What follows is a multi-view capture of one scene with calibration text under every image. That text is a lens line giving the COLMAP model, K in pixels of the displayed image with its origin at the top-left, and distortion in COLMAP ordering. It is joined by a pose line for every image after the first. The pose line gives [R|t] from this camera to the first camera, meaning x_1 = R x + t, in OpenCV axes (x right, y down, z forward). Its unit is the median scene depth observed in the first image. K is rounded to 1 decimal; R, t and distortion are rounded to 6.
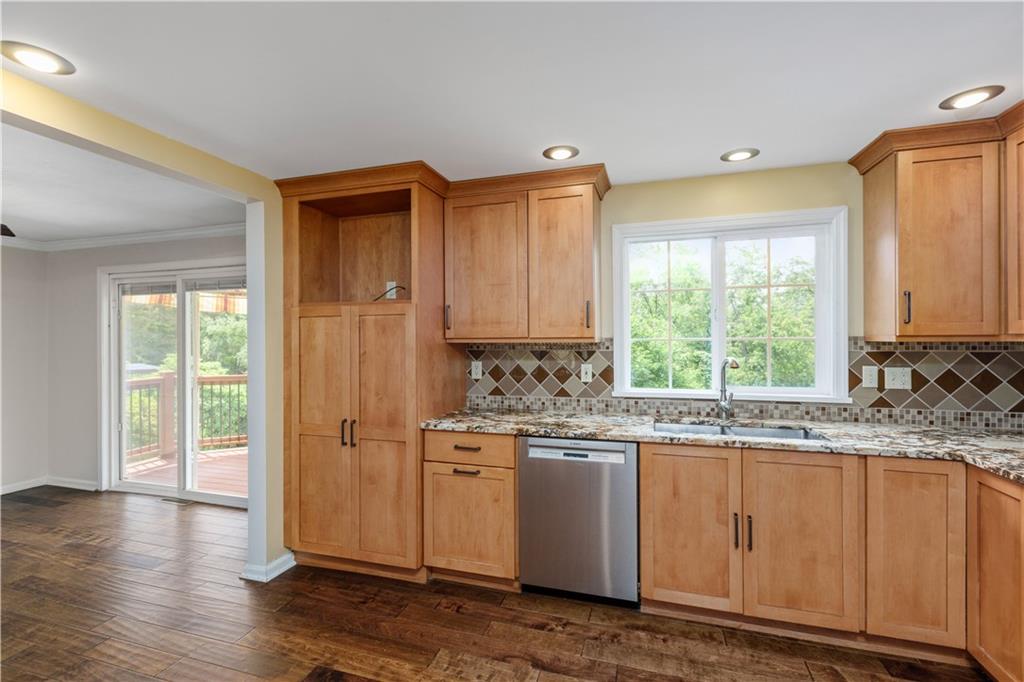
lens RADIAL K [[464.1, 0, 508.6], [0, 464.1, 337.7], [0, 0, 1]] dist [0.004696, -0.001452]
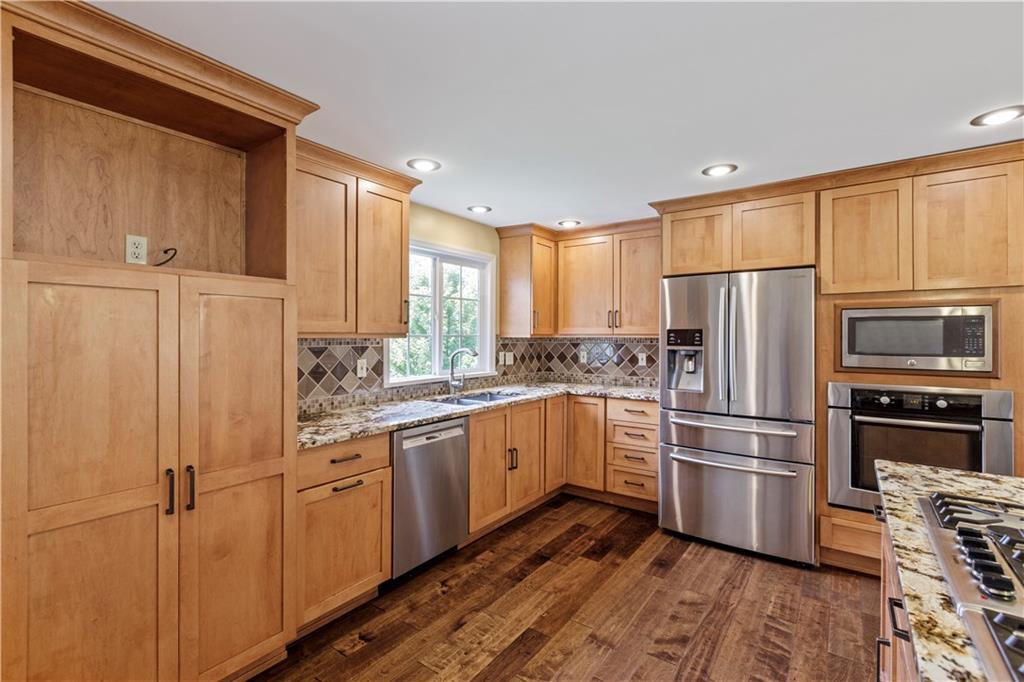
lens RADIAL K [[464.1, 0, 504.2], [0, 464.1, 336.7], [0, 0, 1]] dist [0.004696, -0.001452]
pose [[0.316913, 0.004325, 0.948445, -0.781478], [-0.008020, 0.999966, -0.001880, 0.007318], [-0.948421, -0.007011, 0.316936, 0.424459]]
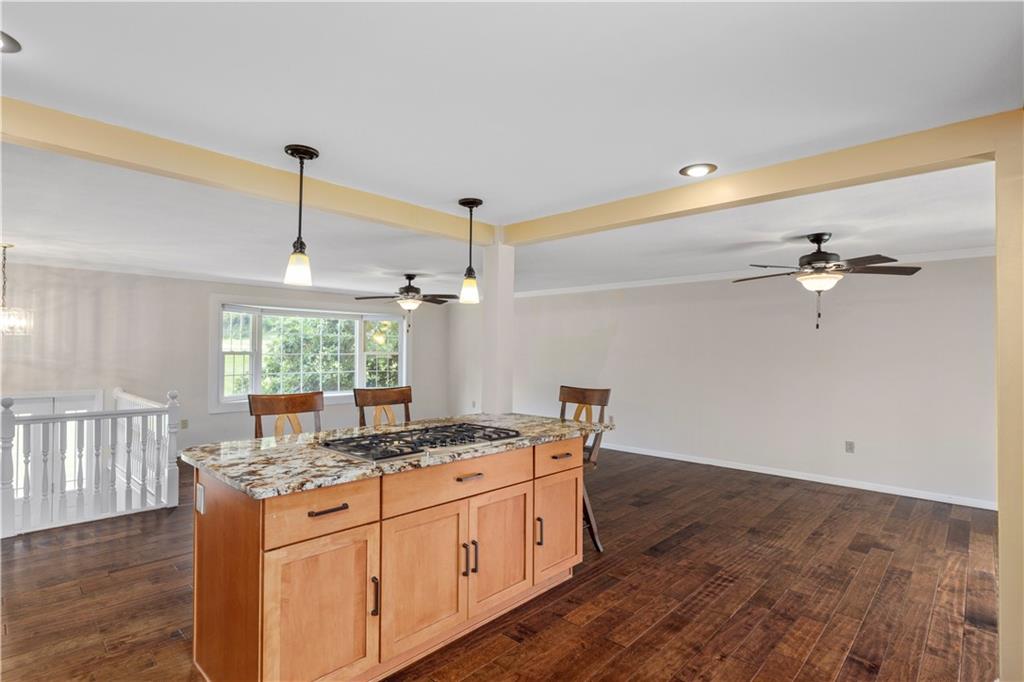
lens RADIAL K [[502.6, 0, 505.6], [0, 502.6, 352.1], [0, 0, 1]] dist [0.001652, -0.000968]
pose [[-0.437237, 0.003368, -0.899340, 0.448042], [-0.001980, 0.999987, 0.004708, -0.000890], [0.899344, 0.003839, -0.437224, 0.685435]]
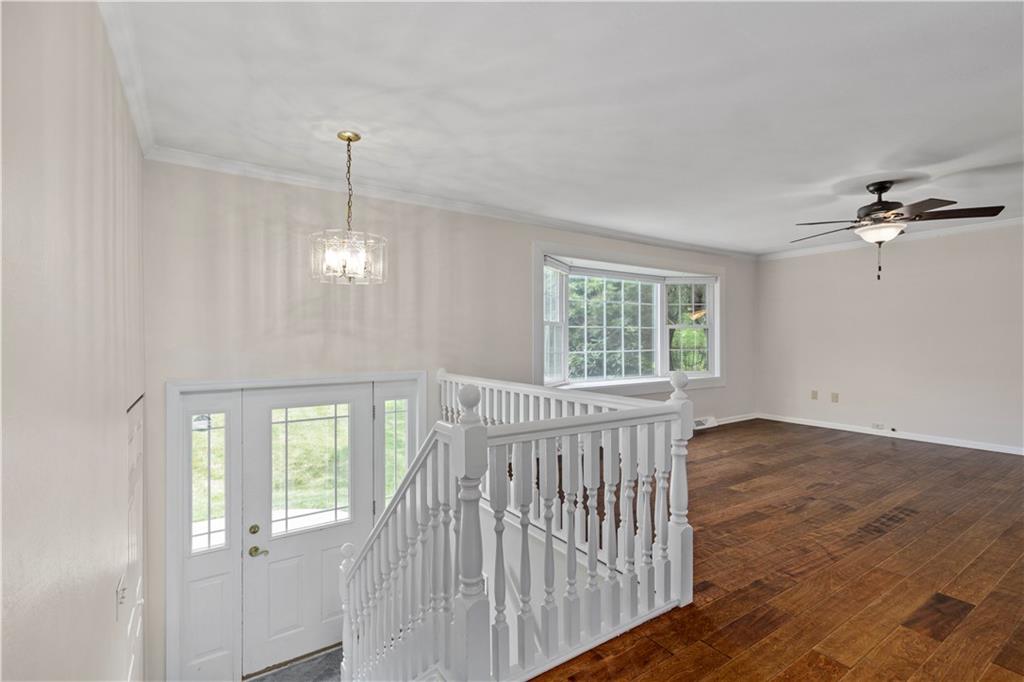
lens RADIAL K [[464.1, 0, 513.2], [0, 464.1, 339.4], [0, 0, 1]] dist [0.004696, -0.001452]
pose [[-0.625371, 0.006489, -0.780301, 0.200708], [0.008512, 0.999963, 0.001494, 0.081000], [0.780281, -0.005707, -0.625403, -0.751370]]
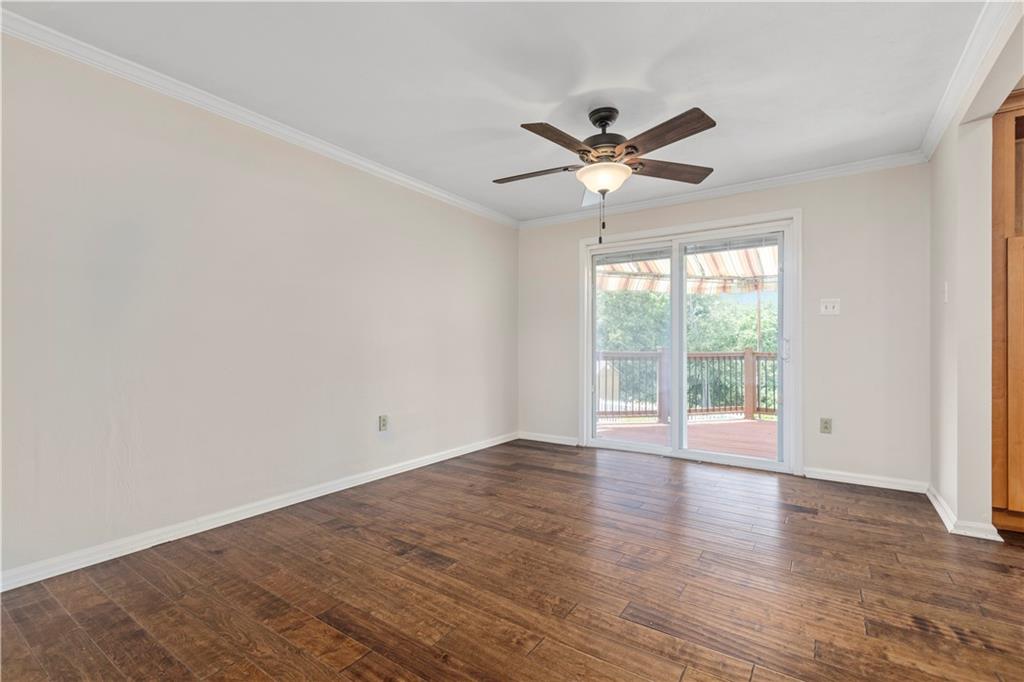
lens RADIAL K [[464.1, 0, 513.4], [0, 464.1, 347.9], [0, 0, 1]] dist [0.004696, -0.001452]
pose [[0.958304, 0.006375, -0.285678, -1.173670], [-0.004206, 0.999957, 0.008207, 0.149167], [0.285718, -0.006664, 0.958290, -0.130018]]
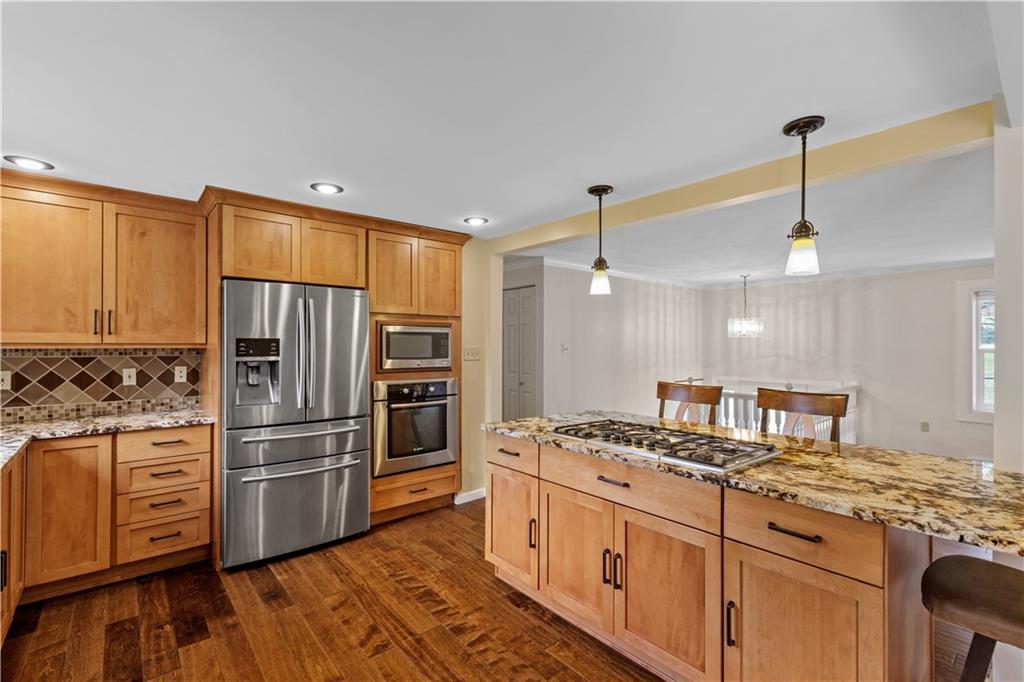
lens RADIAL K [[464.1, 0, 514.6], [0, 464.1, 344.4], [0, 0, 1]] dist [0.004696, -0.001452]
pose [[-0.853063, 0.005955, 0.521774, -0.597188], [0.001789, 0.999962, -0.008487, 0.006430], [-0.521805, -0.006307, -0.853041, 0.981820]]
